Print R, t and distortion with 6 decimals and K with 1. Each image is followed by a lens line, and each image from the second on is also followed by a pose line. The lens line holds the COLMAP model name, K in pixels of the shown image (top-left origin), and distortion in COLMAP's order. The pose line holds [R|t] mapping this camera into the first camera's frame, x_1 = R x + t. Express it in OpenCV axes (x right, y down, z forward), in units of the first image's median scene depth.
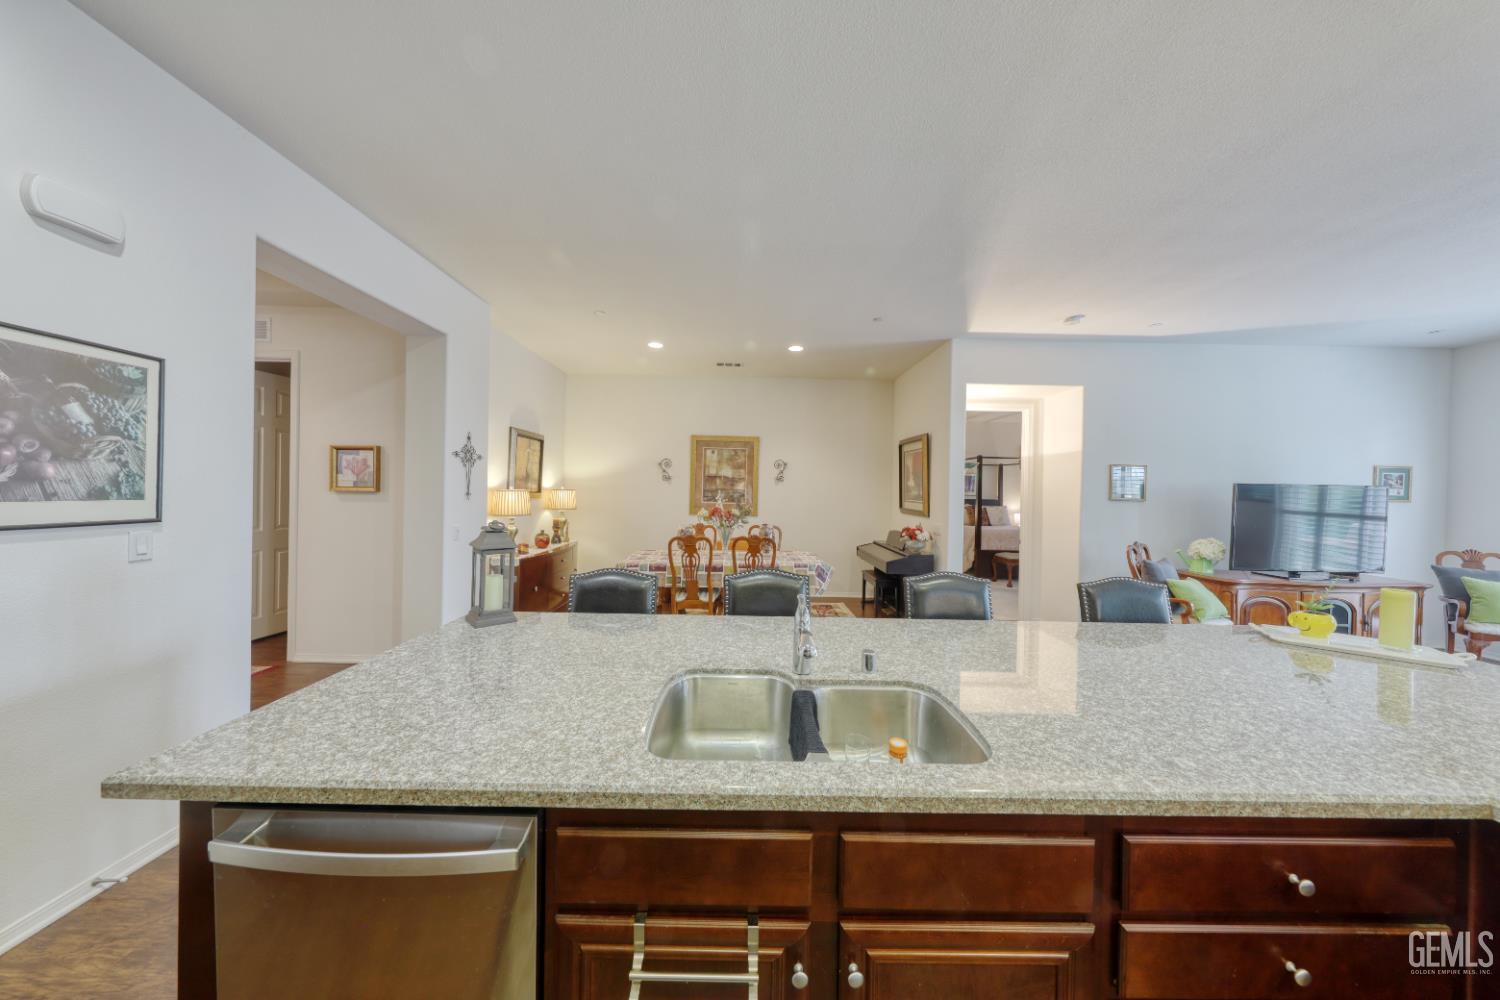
lens RADIAL K [[472.2, 0, 749.4], [0, 472.2, 492.6], [0, 0, 1]] dist [0.002052, -0.000626]
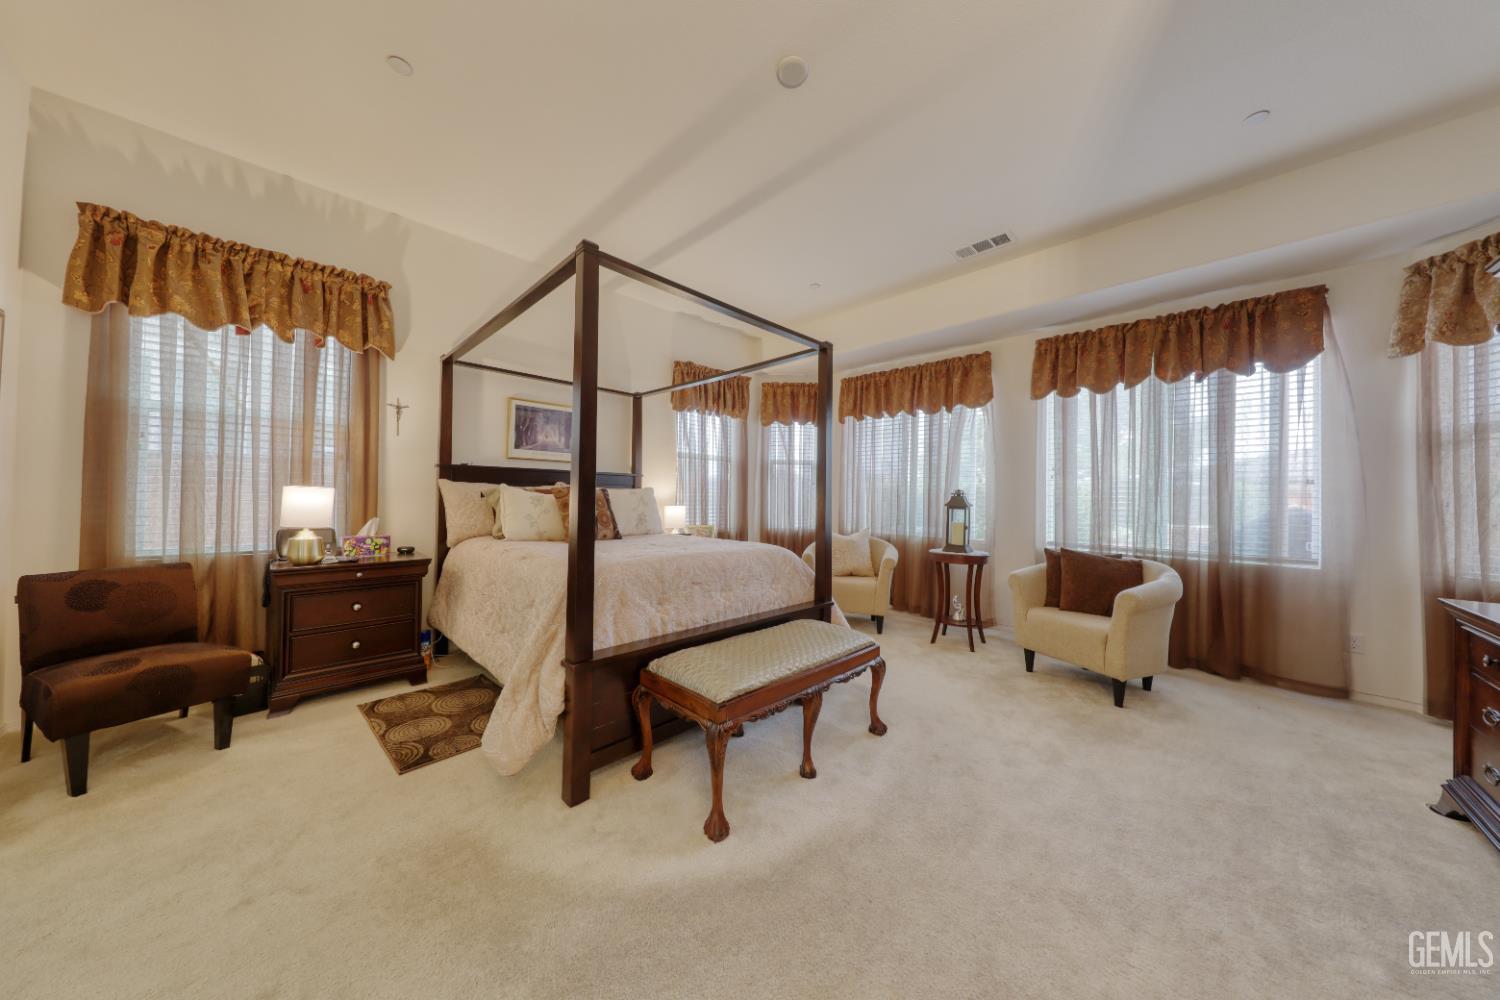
lens RADIAL K [[472.2, 0, 746.6], [0, 472.2, 496.3], [0, 0, 1]] dist [0.002052, -0.000626]
pose [[0.719145, 0.002246, 0.694857, 1.267289], [-0.002438, 0.999997, -0.000709, 0.145356], [-0.694856, -0.001184, 0.719148, 2.583018]]
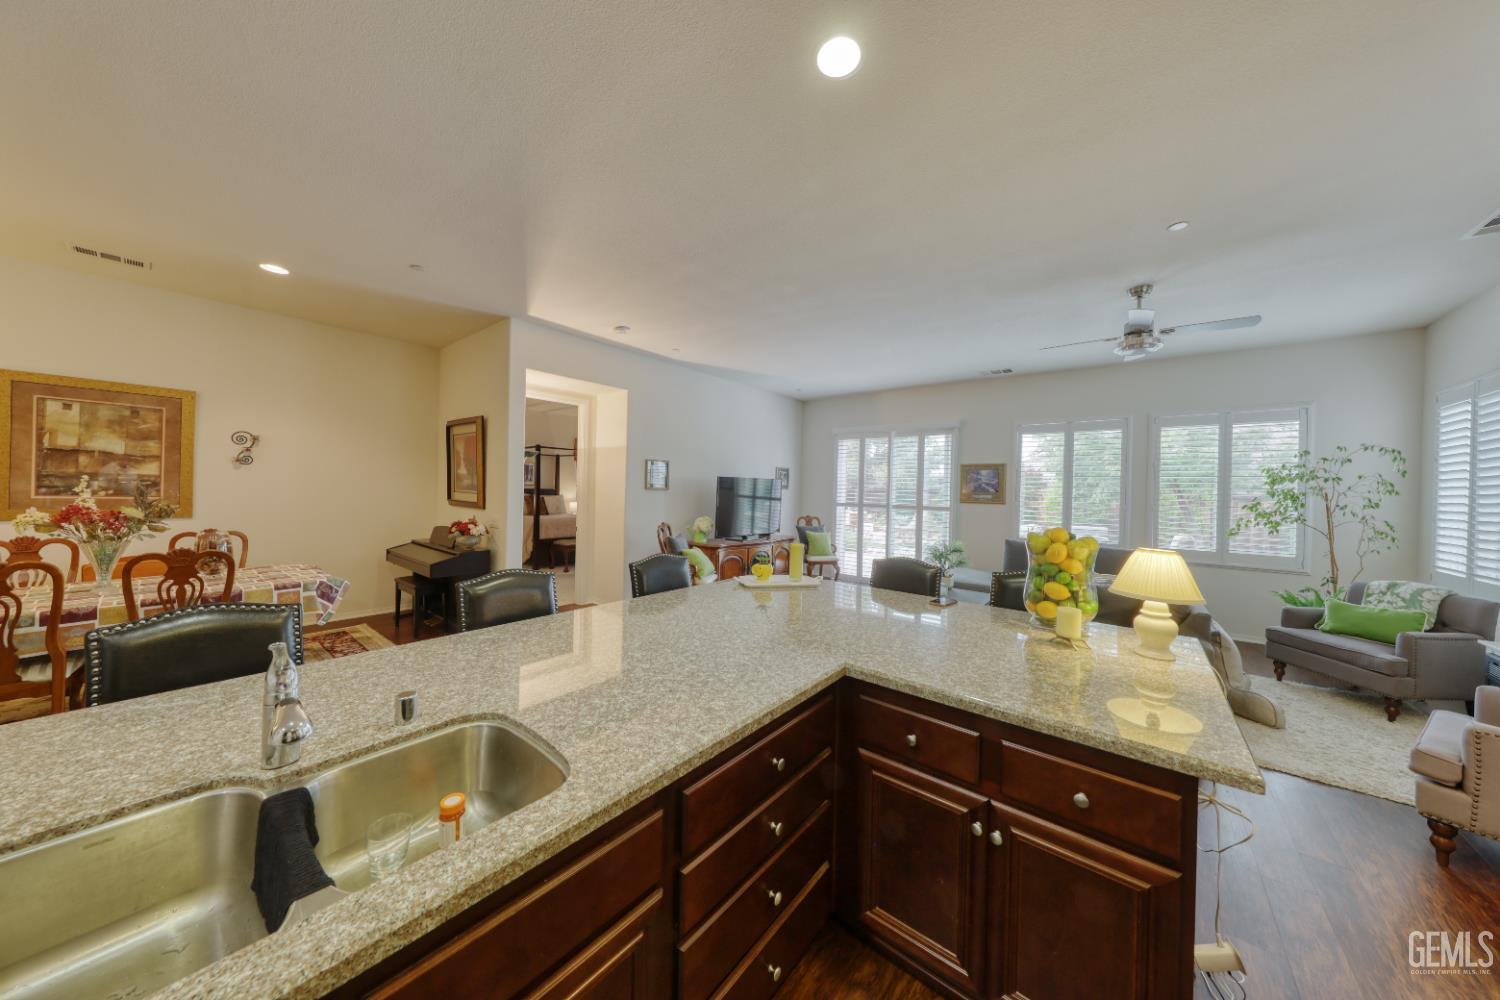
lens RADIAL K [[472.2, 0, 750.0], [0, 472.2, 491.4], [0, 0, 1]] dist [0.002052, -0.000626]
pose [[0.637521, -0.009771, 0.770371, 0.015438], [-0.005611, 0.999834, 0.017325, -0.000344], [-0.770412, -0.015368, 0.637361, 0.066847]]
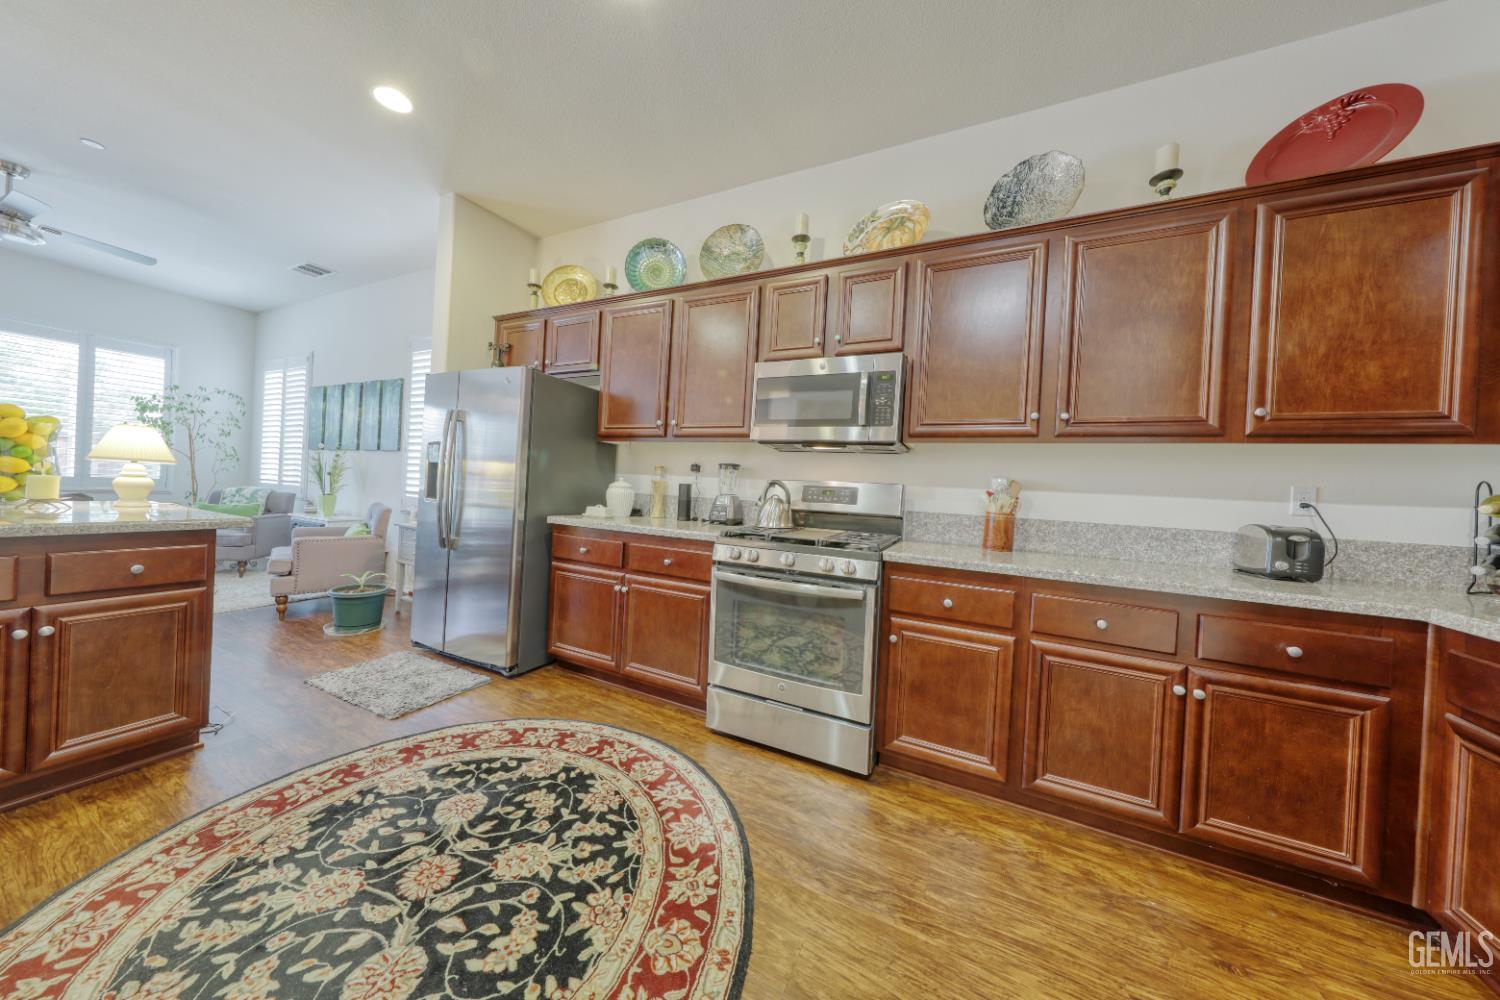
lens RADIAL K [[472.2, 0, 747.8], [0, 472.2, 490.6], [0, 0, 1]] dist [0.002052, -0.000626]
pose [[-0.892274, -0.069661, 0.446088, -0.521863], [-0.068829, 0.997464, 0.018091, 0.117167], [-0.446217, -0.014562, -0.894806, 0.328105]]
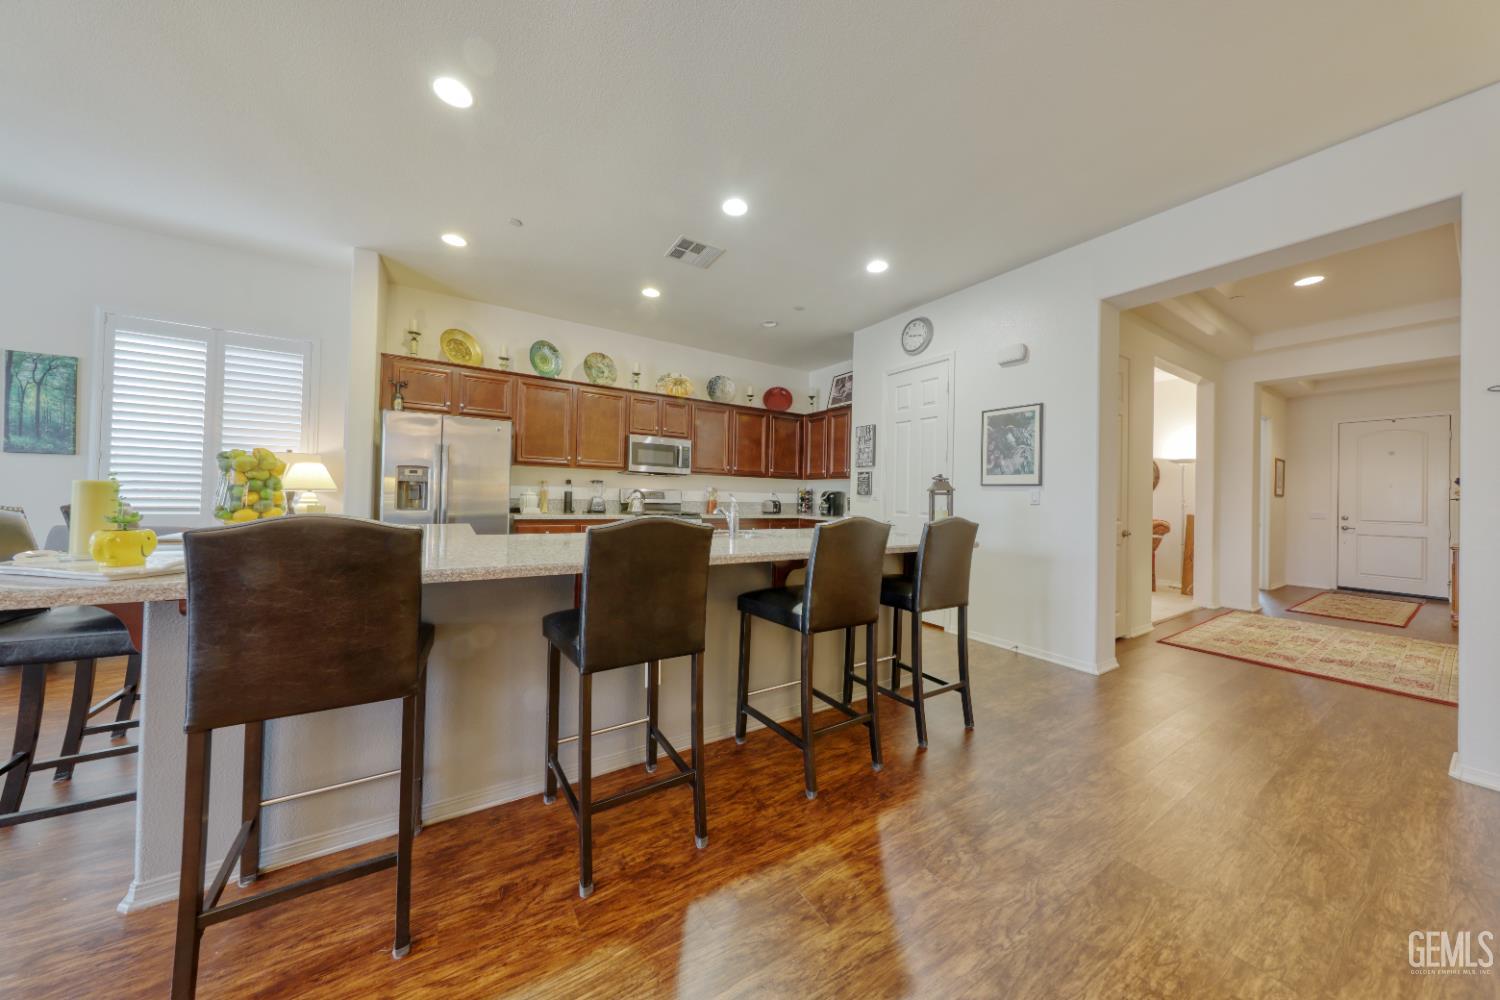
lens RADIAL K [[472.2, 0, 747.4], [0, 472.2, 491.9], [0, 0, 1]] dist [0.002052, -0.000626]
pose [[-0.847793, -0.046796, -0.528259, 0.618138], [-0.044907, 0.998856, -0.016413, 0.132597], [0.528422, 0.009807, -0.848925, 1.529949]]
